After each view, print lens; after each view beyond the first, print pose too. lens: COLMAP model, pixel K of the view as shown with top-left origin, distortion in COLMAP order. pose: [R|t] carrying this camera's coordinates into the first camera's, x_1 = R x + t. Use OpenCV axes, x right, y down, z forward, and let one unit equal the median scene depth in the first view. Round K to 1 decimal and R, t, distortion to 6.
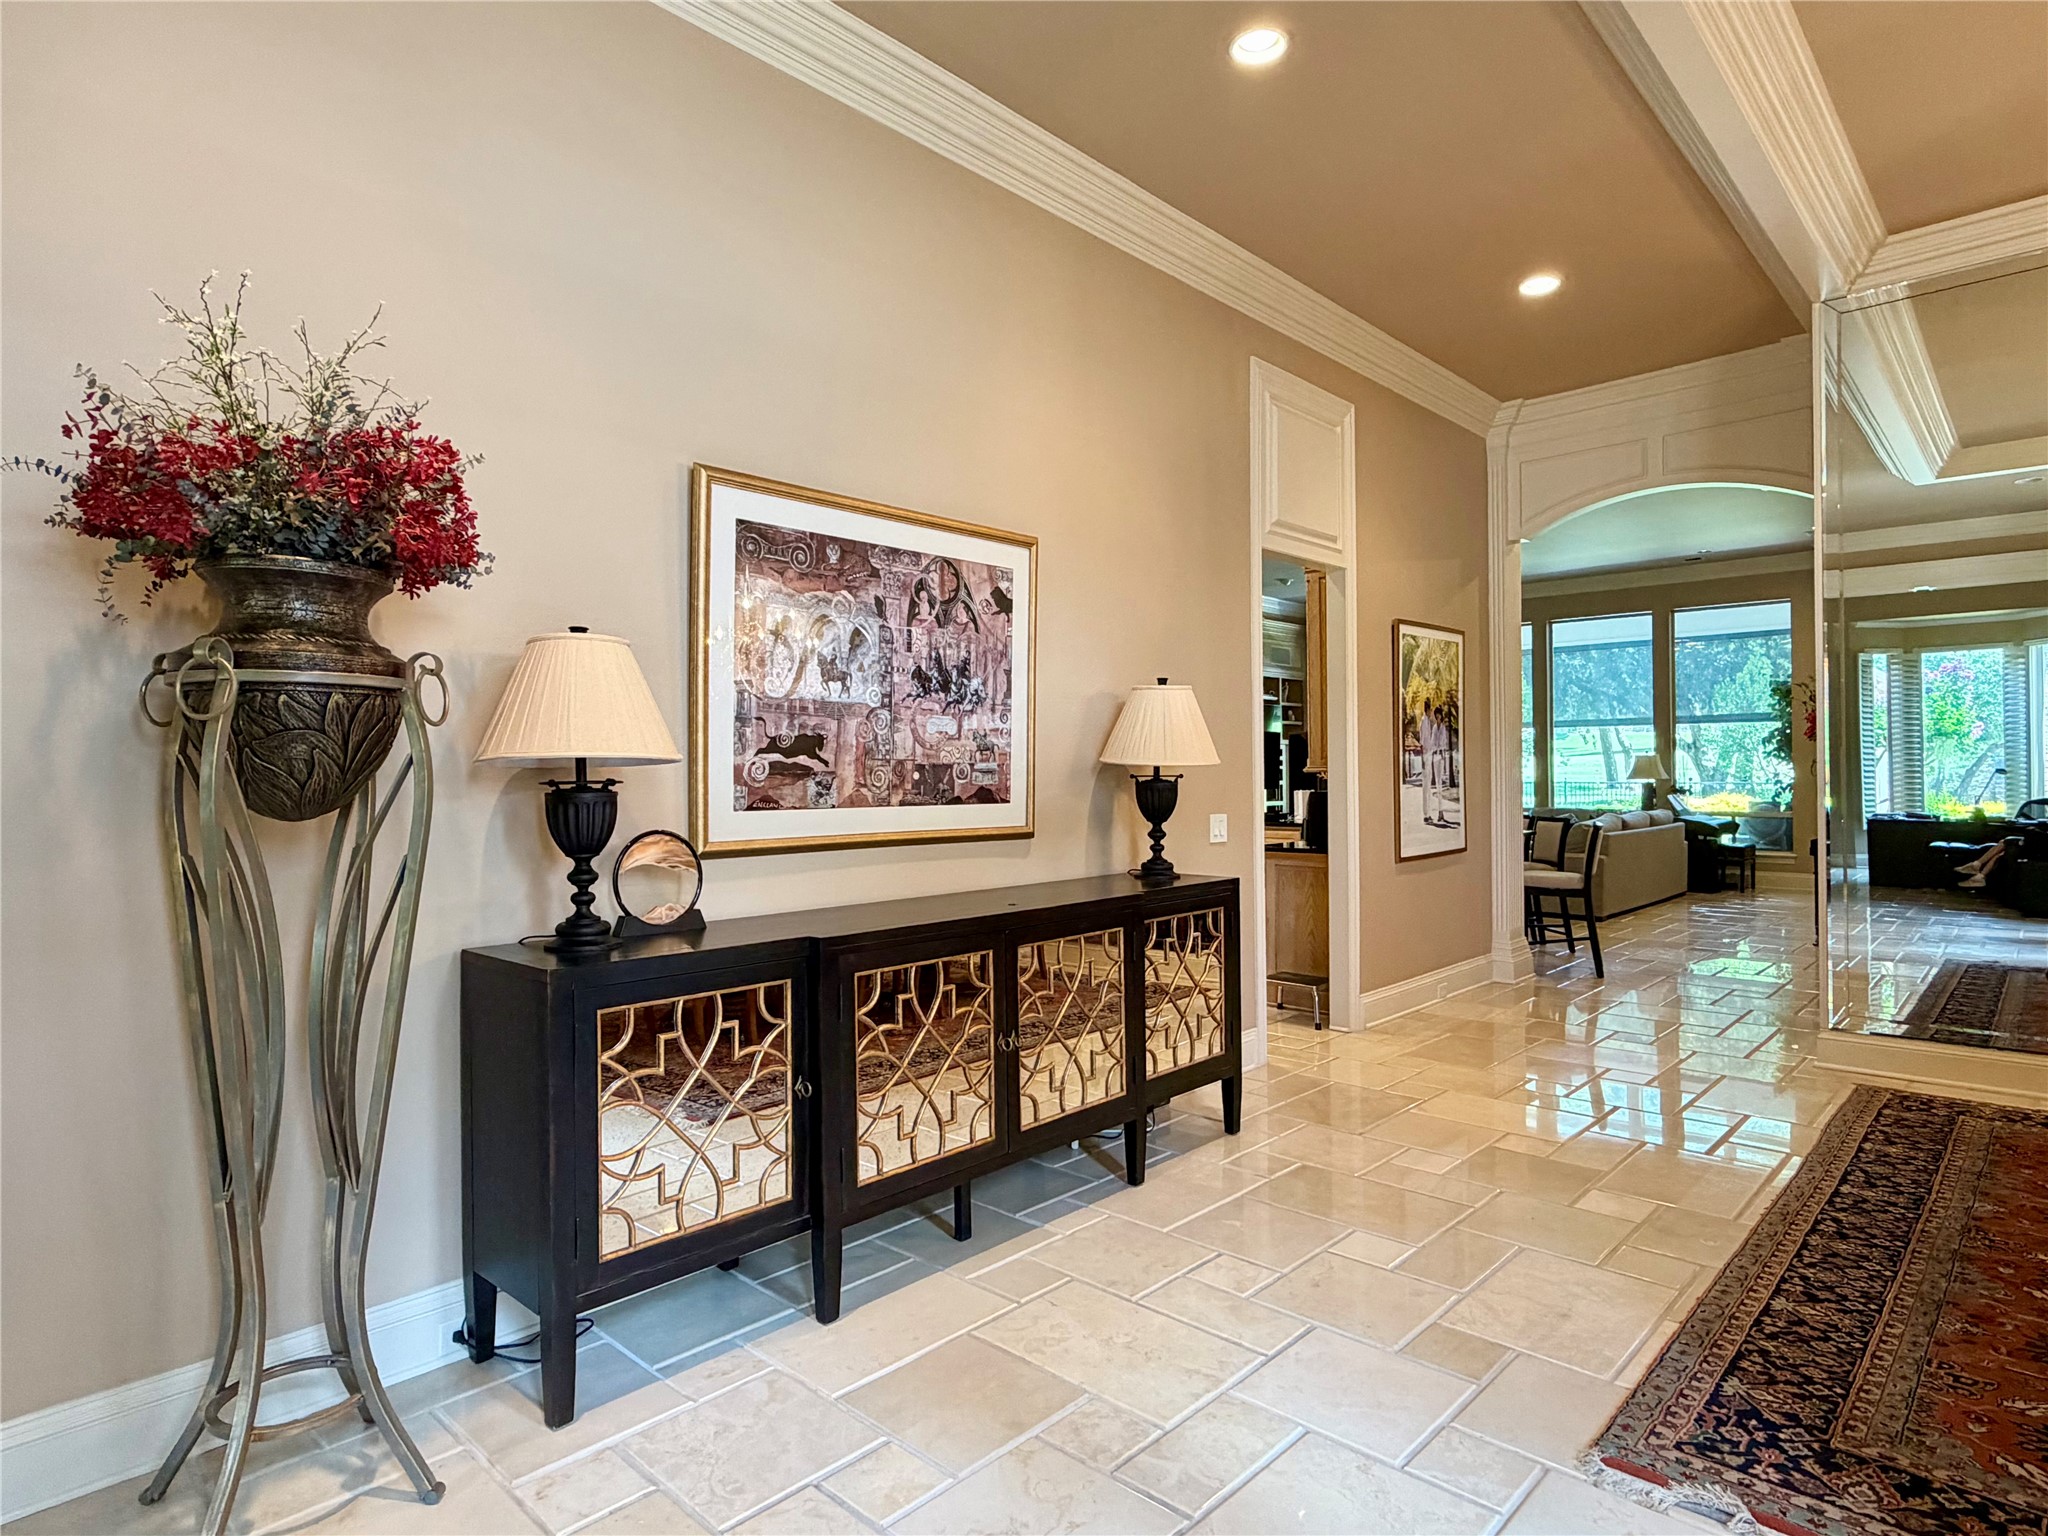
lens RADIAL K [[1138.9, 0, 1022.9], [0, 1138.9, 769.0], [0, 0, 1]] dist [-0.000518, -0.000158]
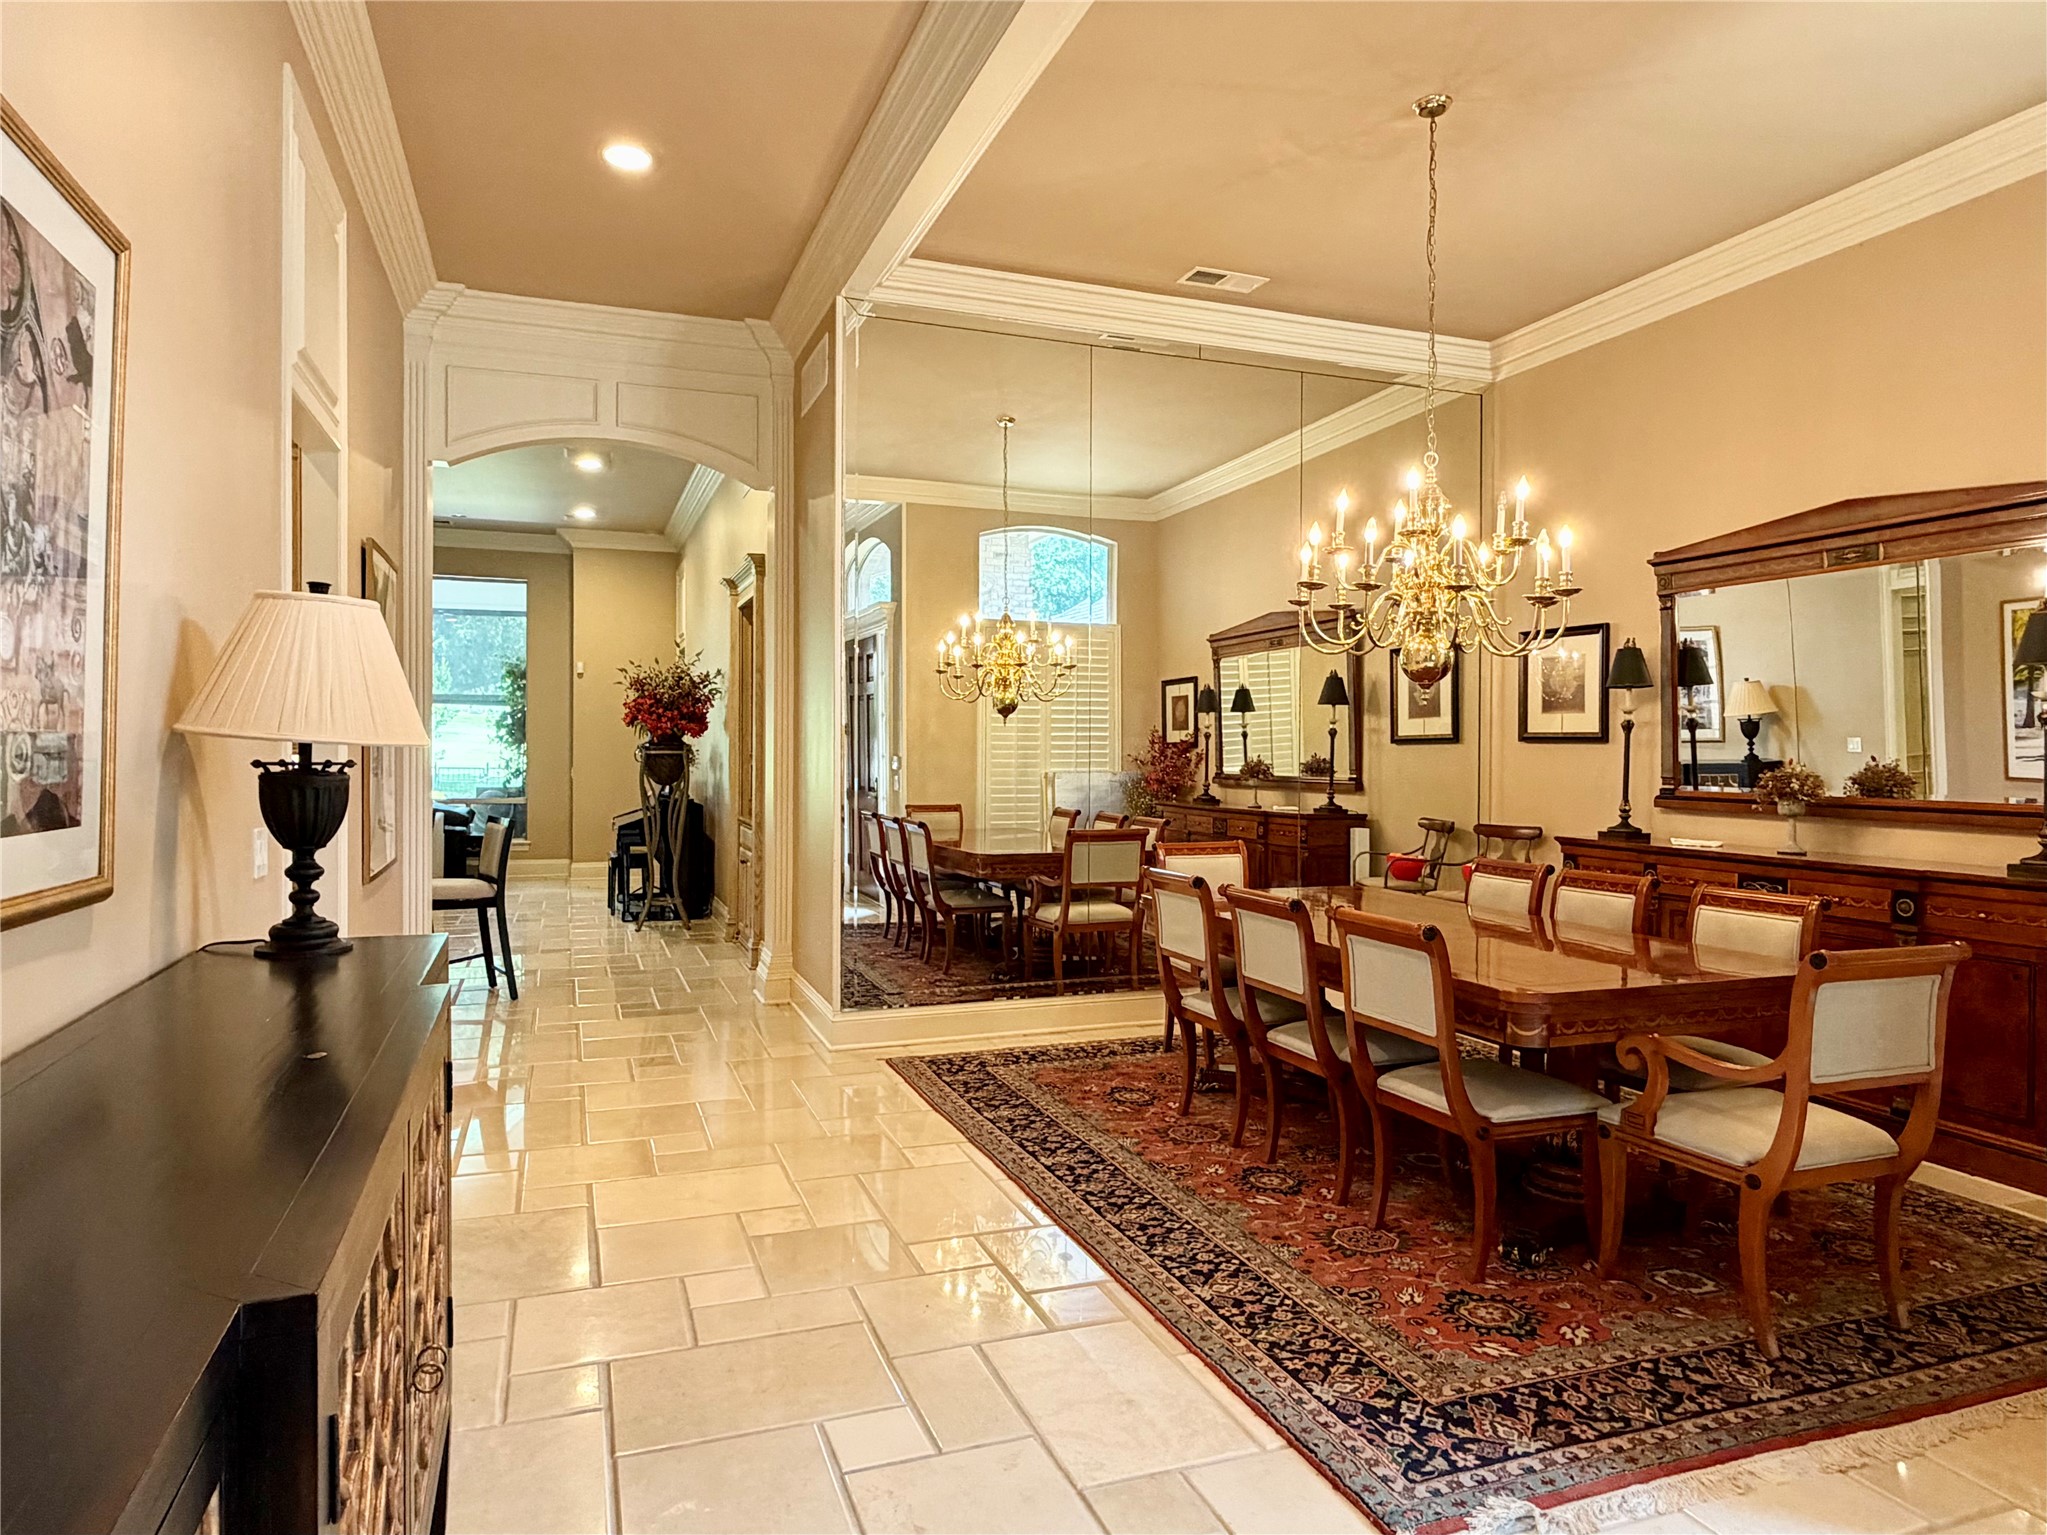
lens RADIAL K [[1229.6, 0, 1018.1], [0, 1229.6, 767.2], [0, 0, 1]] dist [-0.000766, -0.001137]
pose [[0.445863, 0.000413, 0.895101, -0.291486], [-0.012162, 0.999910, 0.005596, 0.000558], [-0.895019, -0.013381, 0.445828, 0.507523]]
